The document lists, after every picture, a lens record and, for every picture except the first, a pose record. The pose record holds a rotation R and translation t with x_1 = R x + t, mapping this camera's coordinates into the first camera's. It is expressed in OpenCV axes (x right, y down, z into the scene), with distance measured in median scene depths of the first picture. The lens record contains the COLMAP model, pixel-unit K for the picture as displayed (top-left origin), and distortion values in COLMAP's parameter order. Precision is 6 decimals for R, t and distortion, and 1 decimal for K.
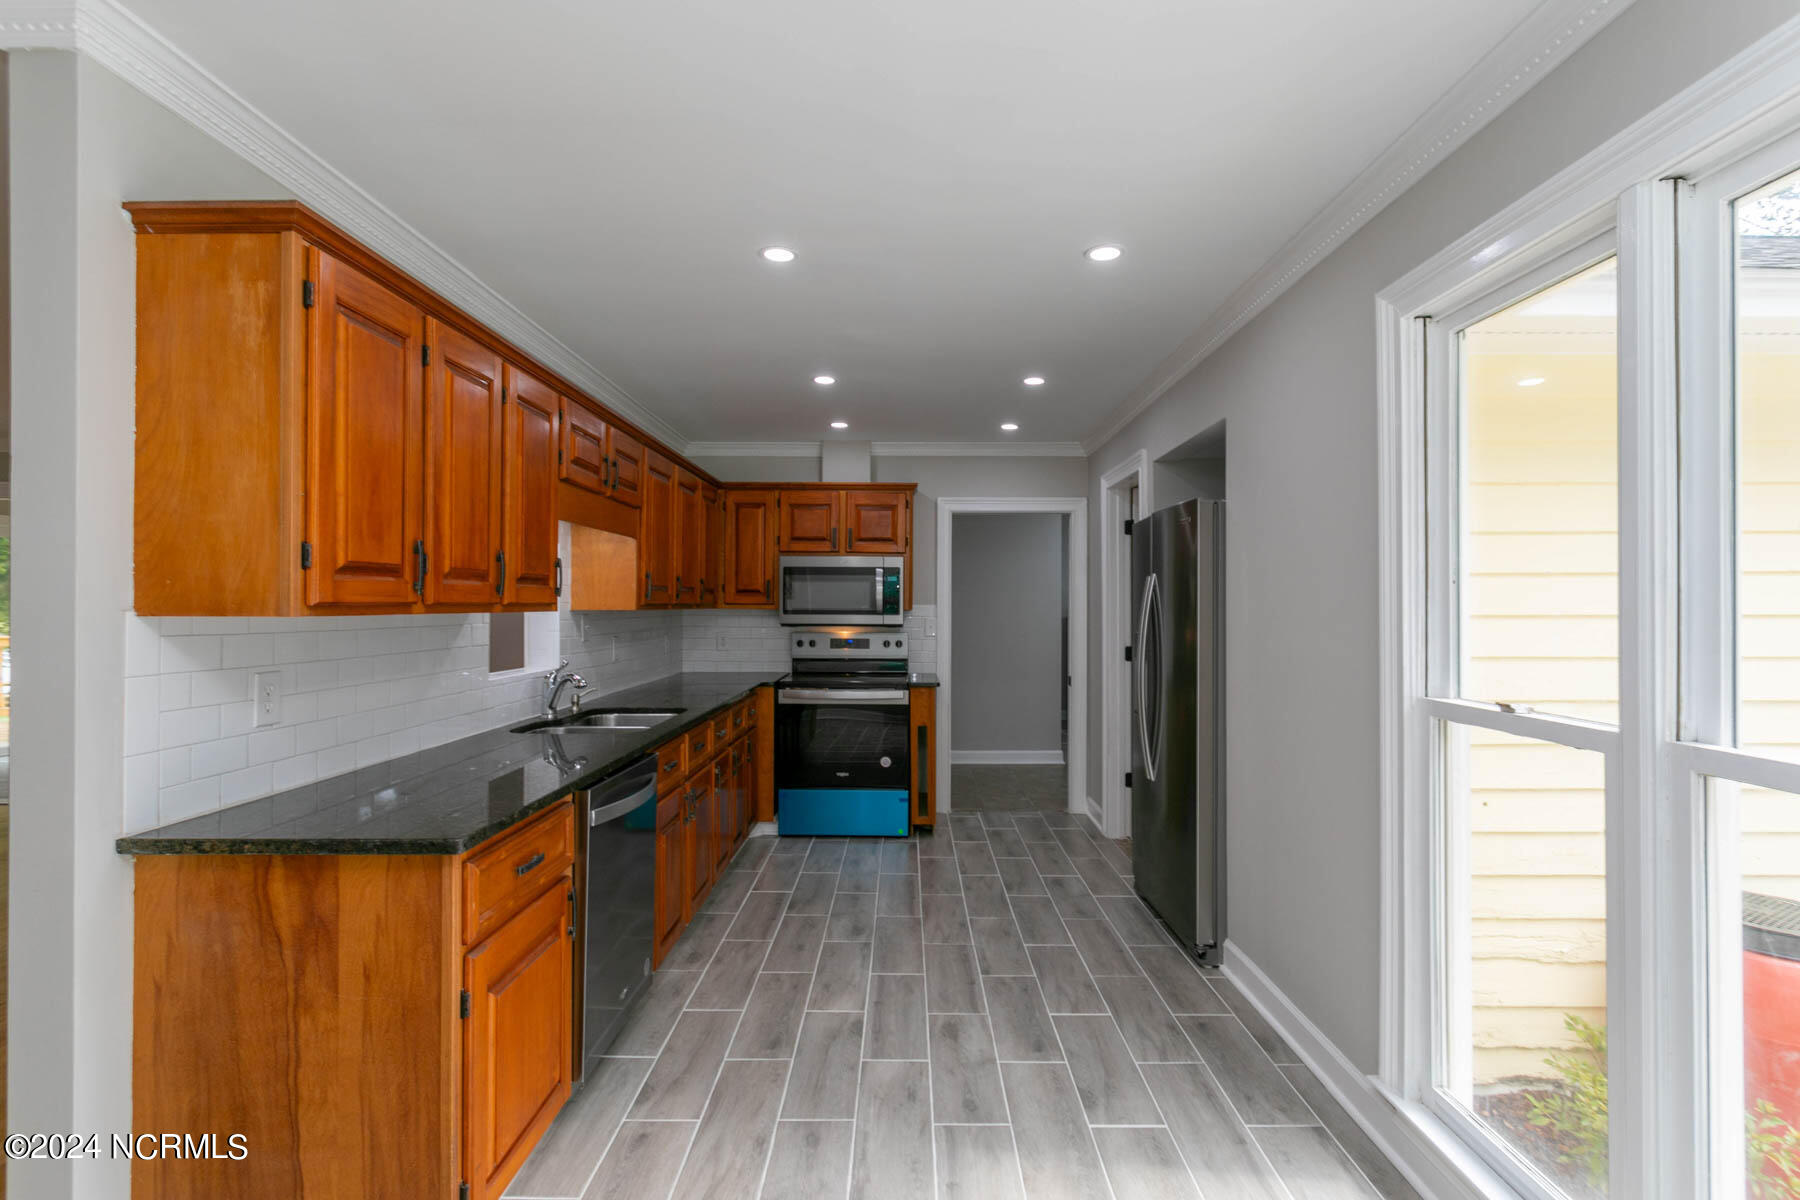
lens RADIAL K [[849.1, 0, 905.0], [0, 849.1, 599.0], [0, 0, 1]] dist [0.000164, 0.000289]
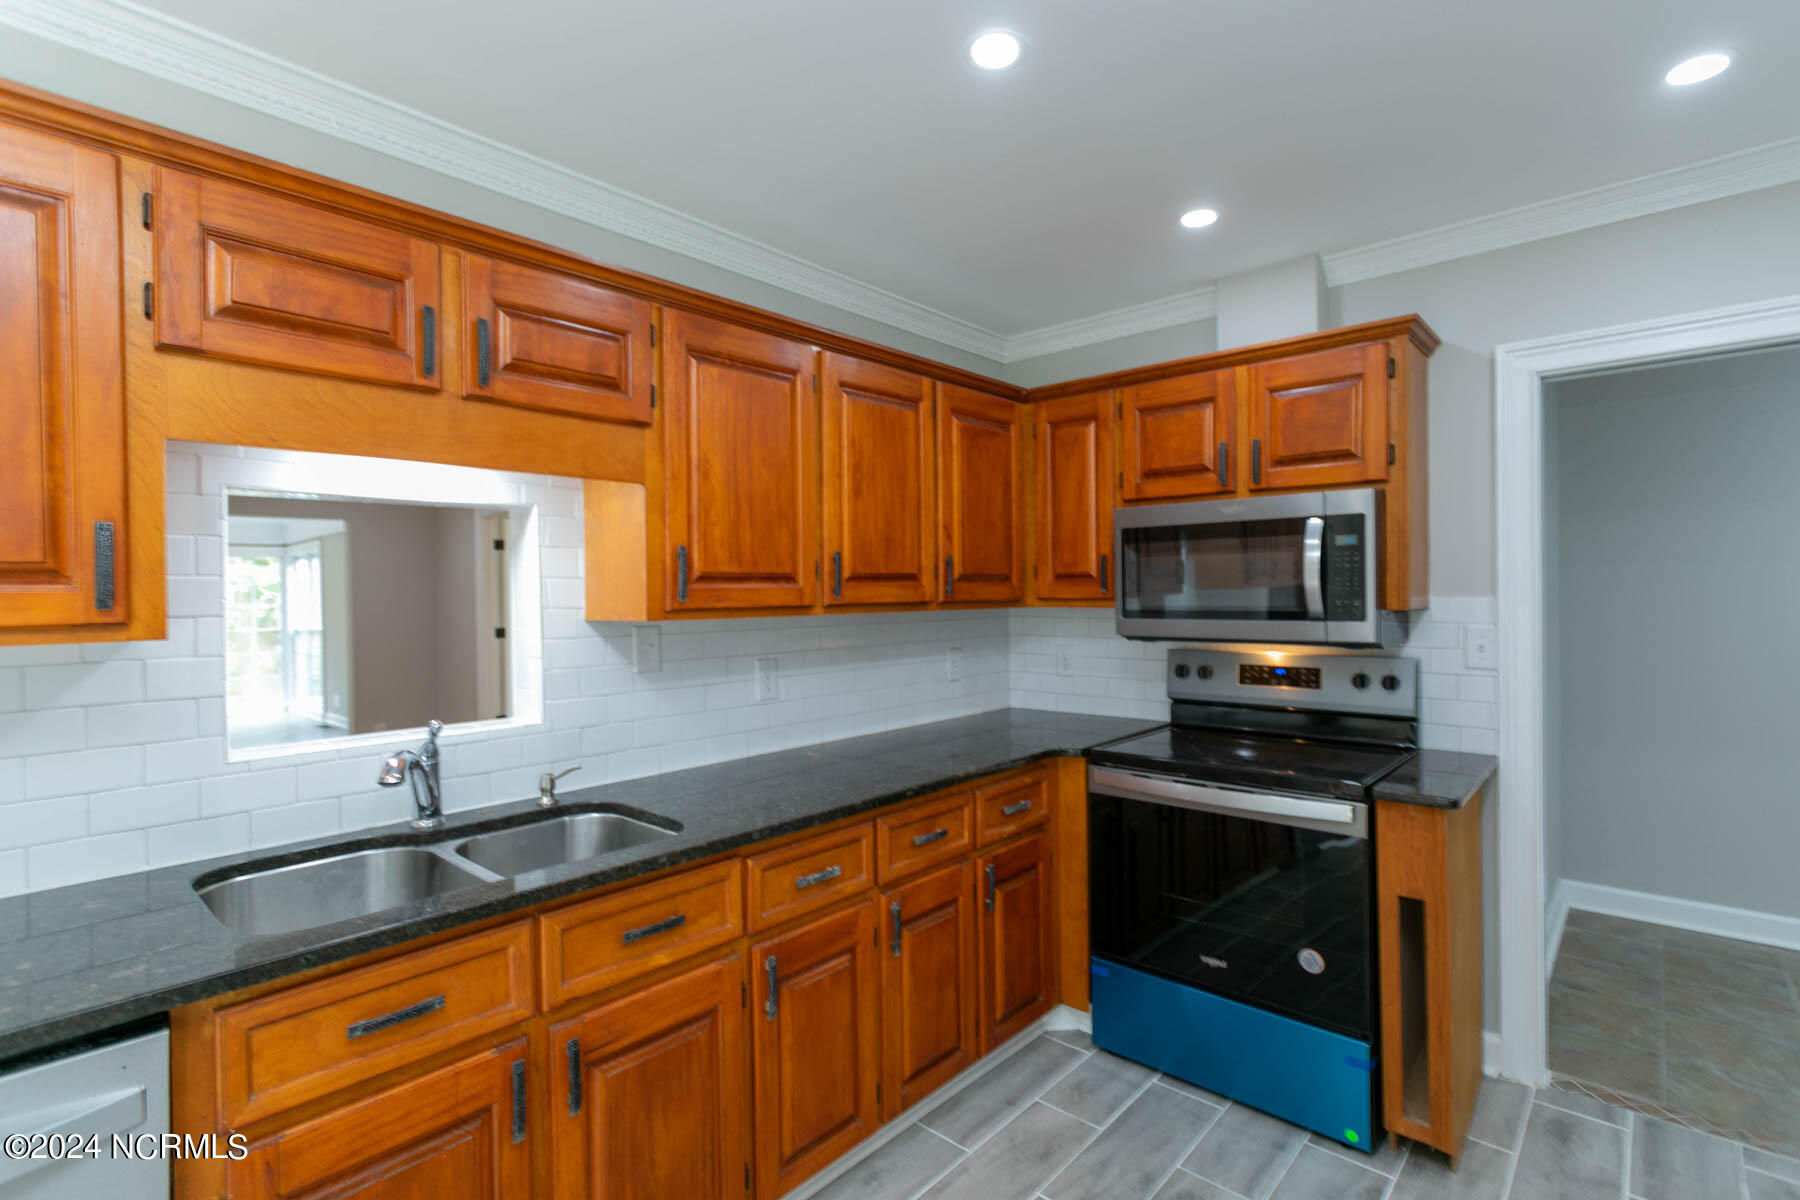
lens RADIAL K [[849.1, 0, 888.9], [0, 849.1, 603.8], [0, 0, 1]] dist [0.000164, 0.000289]
pose [[0.748088, -0.004297, -0.663585, 0.097887], [0.018583, 0.999723, 0.014475, -0.001384], [0.663339, -0.023160, 0.747961, 0.499686]]
